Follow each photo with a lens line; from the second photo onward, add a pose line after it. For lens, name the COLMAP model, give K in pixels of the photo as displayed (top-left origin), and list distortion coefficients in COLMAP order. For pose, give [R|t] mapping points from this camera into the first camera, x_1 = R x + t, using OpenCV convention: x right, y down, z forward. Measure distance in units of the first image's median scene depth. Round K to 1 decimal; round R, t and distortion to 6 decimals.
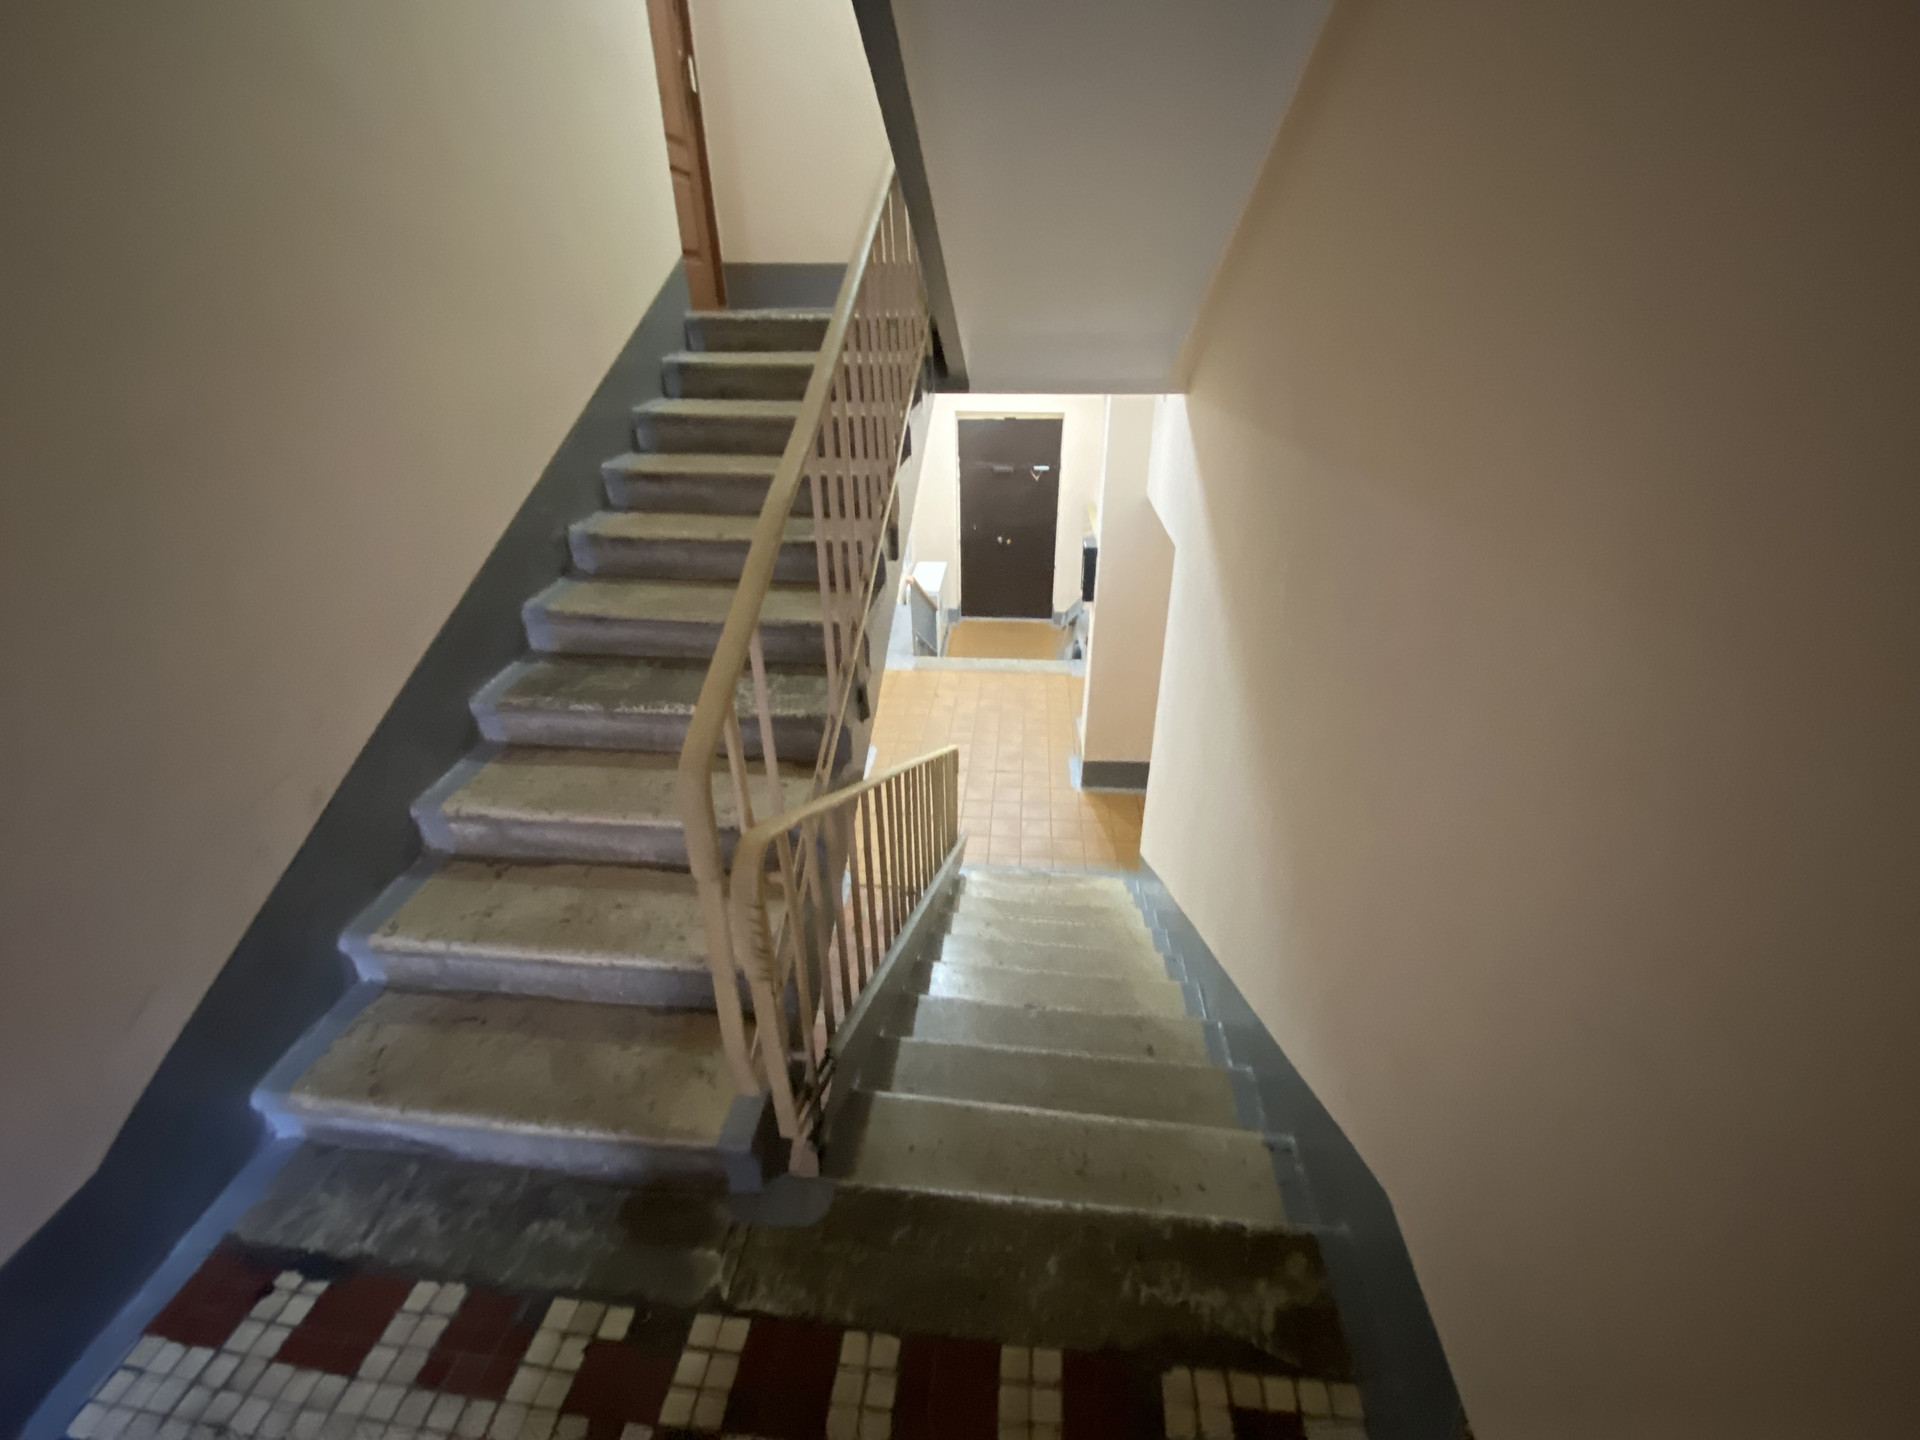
lens RADIAL K [[776.0, 0, 960.0], [0, 776.0, 720.0], [0, 0, 1]] dist [0.001560, 0.000042]
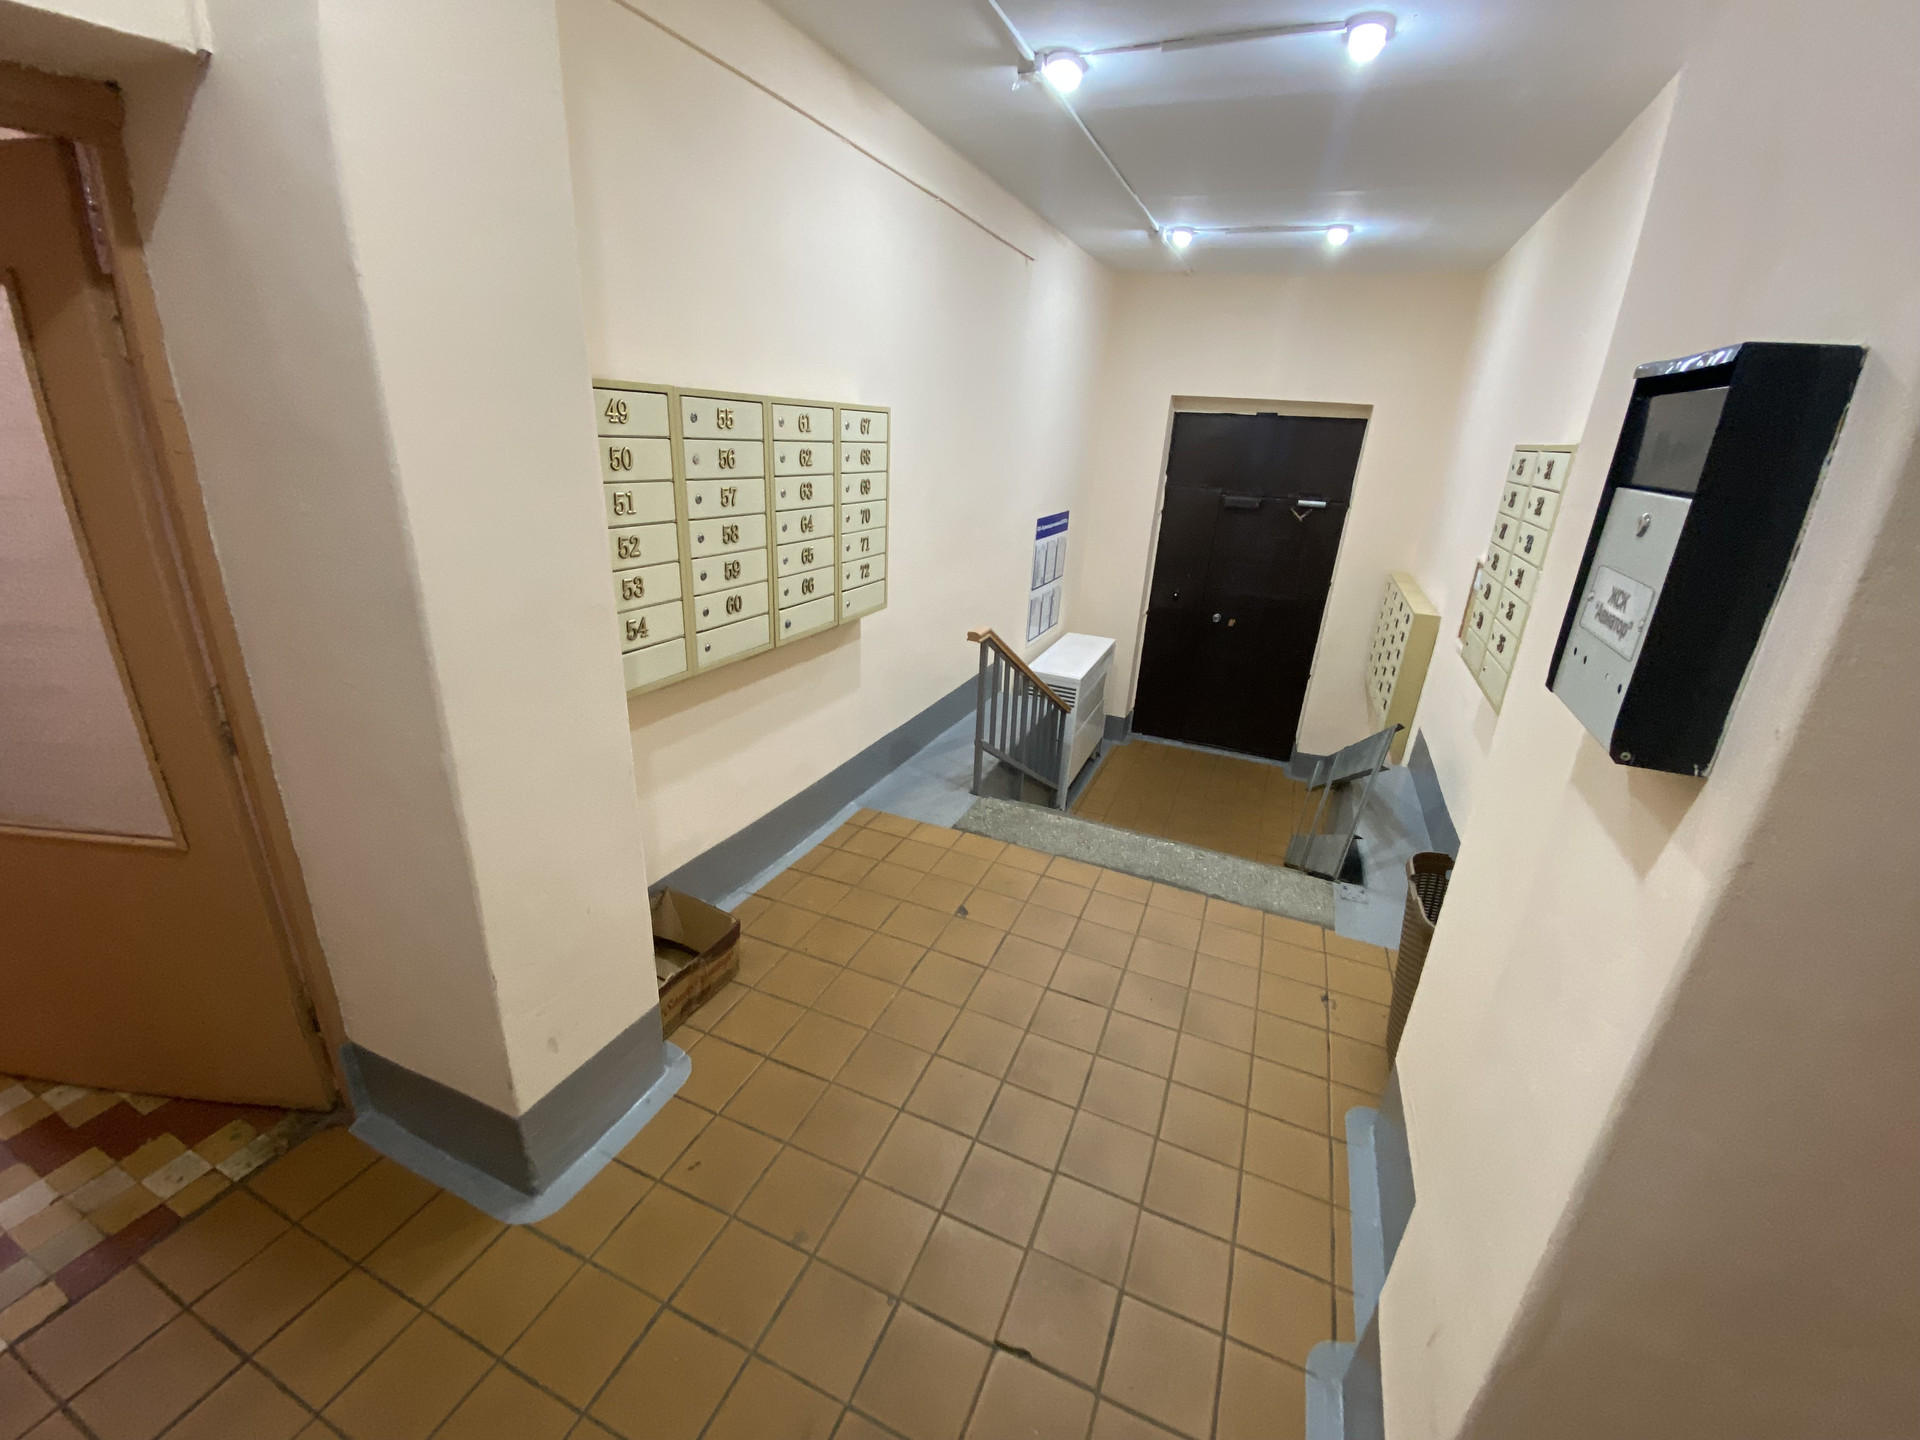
lens RADIAL K [[776.0, 0, 960.0], [0, 776.0, 720.0], [0, 0, 1]] dist [0.001560, 0.000042]
pose [[0.948818, 0.166370, -0.268449, 0.039642], [-0.199108, 0.974909, -0.099539, -0.059765], [0.245153, 0.147895, 0.958137, 0.413925]]
